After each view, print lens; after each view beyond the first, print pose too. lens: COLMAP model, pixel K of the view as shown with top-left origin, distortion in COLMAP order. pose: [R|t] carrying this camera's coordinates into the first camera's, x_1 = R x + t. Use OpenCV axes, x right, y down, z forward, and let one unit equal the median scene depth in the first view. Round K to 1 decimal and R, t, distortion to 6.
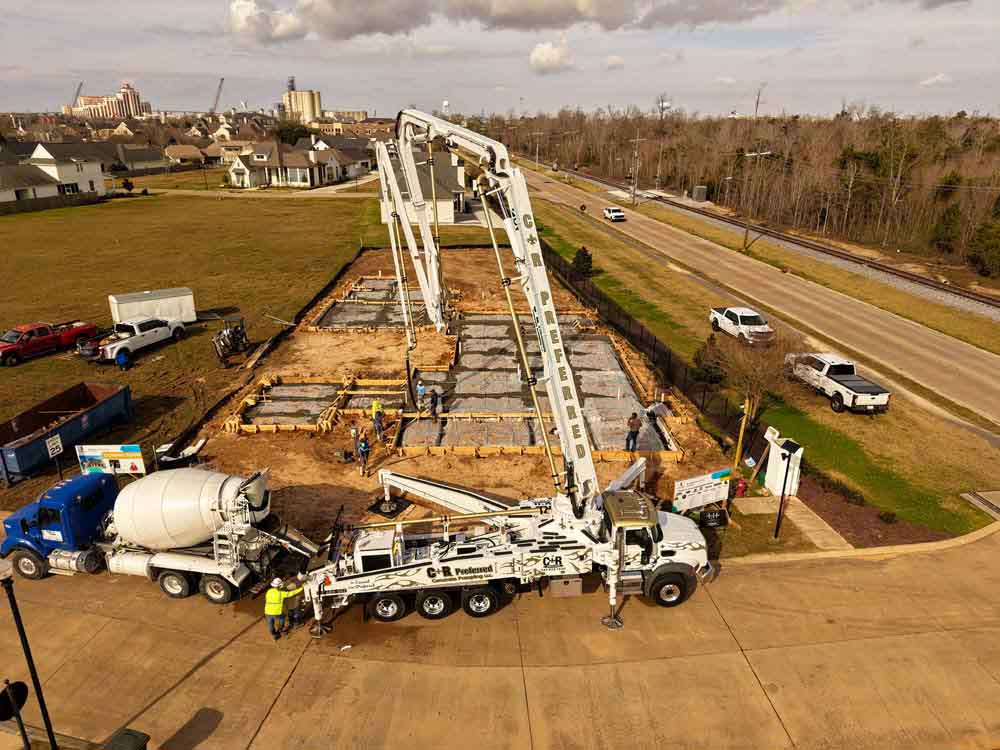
lens RADIAL K [[663.9, 0, 500.0], [0, 663.9, 375.0], [0, 0, 1]] dist [0.039847, -0.043906]
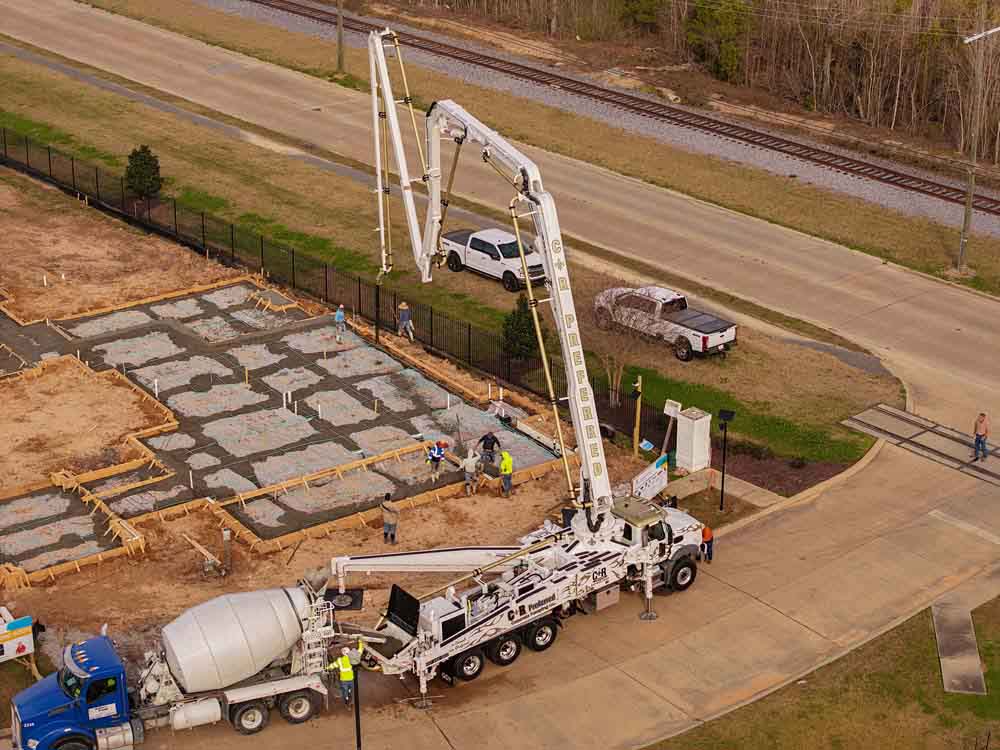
lens RADIAL K [[1995.9, 0, 500.0], [0, 1995.9, 375.0], [0, 0, 1]] dist [-0.230473, 0.059228]
pose [[0.829097, -0.224665, 0.511981, -0.953600], [0.202673, 0.974200, 0.099287, -0.222185], [-0.521078, 0.021446, 0.853240, -0.963471]]
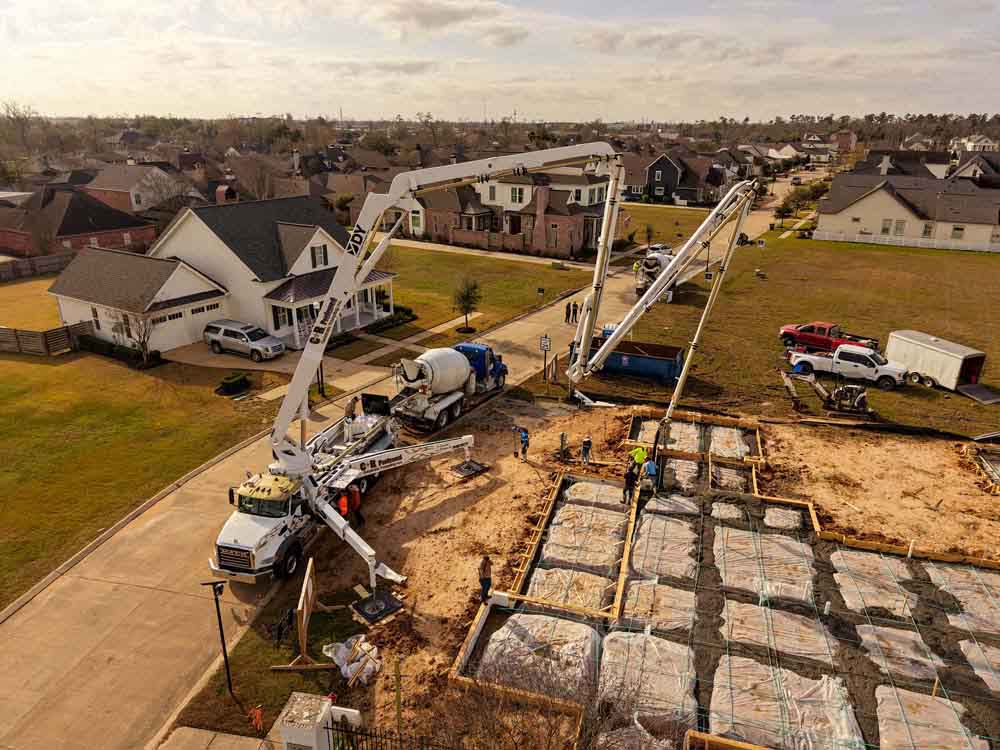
lens RADIAL K [[663.9, 0, 500.0], [0, 663.9, 375.0], [0, 0, 1]] dist [0.039847, -0.043906]
pose [[-0.290036, 0.327666, -0.899174, 0.659700], [-0.350916, 0.837706, 0.418457, -0.365495], [0.890358, 0.436902, -0.127982, 0.892639]]
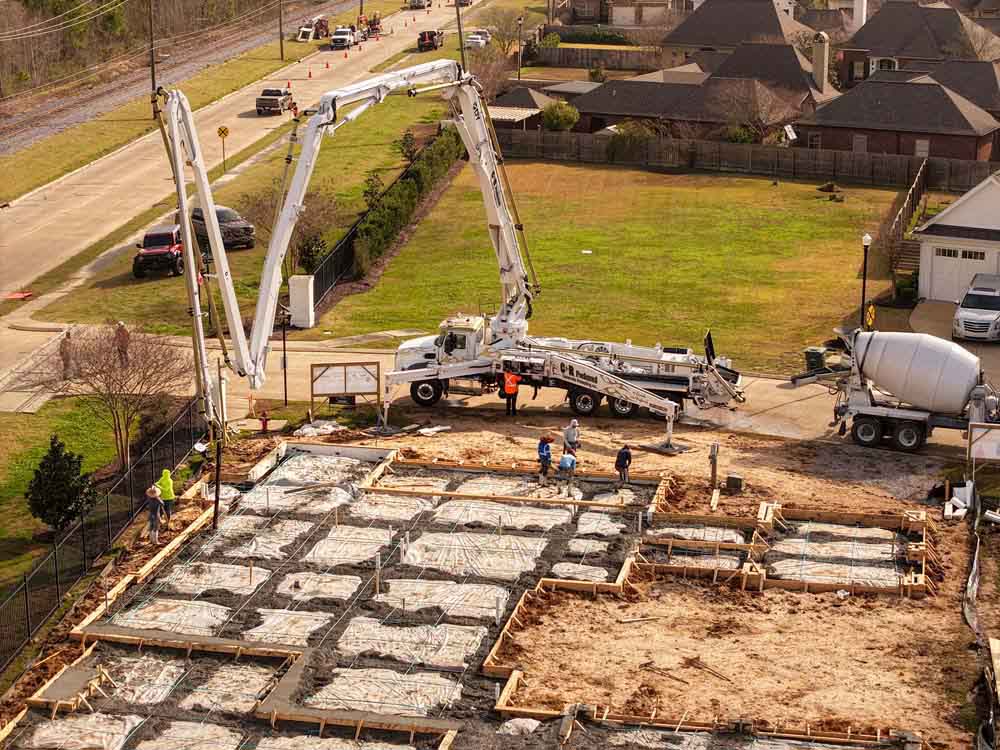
lens RADIAL K [[1995.9, 0, 500.0], [0, 1995.9, 375.0], [0, 0, 1]] dist [-0.230473, 0.059228]
pose [[-0.973732, -0.073425, 0.215534, -0.405881], [0.064716, 0.818299, 0.571138, -1.104010], [-0.218307, 0.570084, -0.792052, 2.427353]]
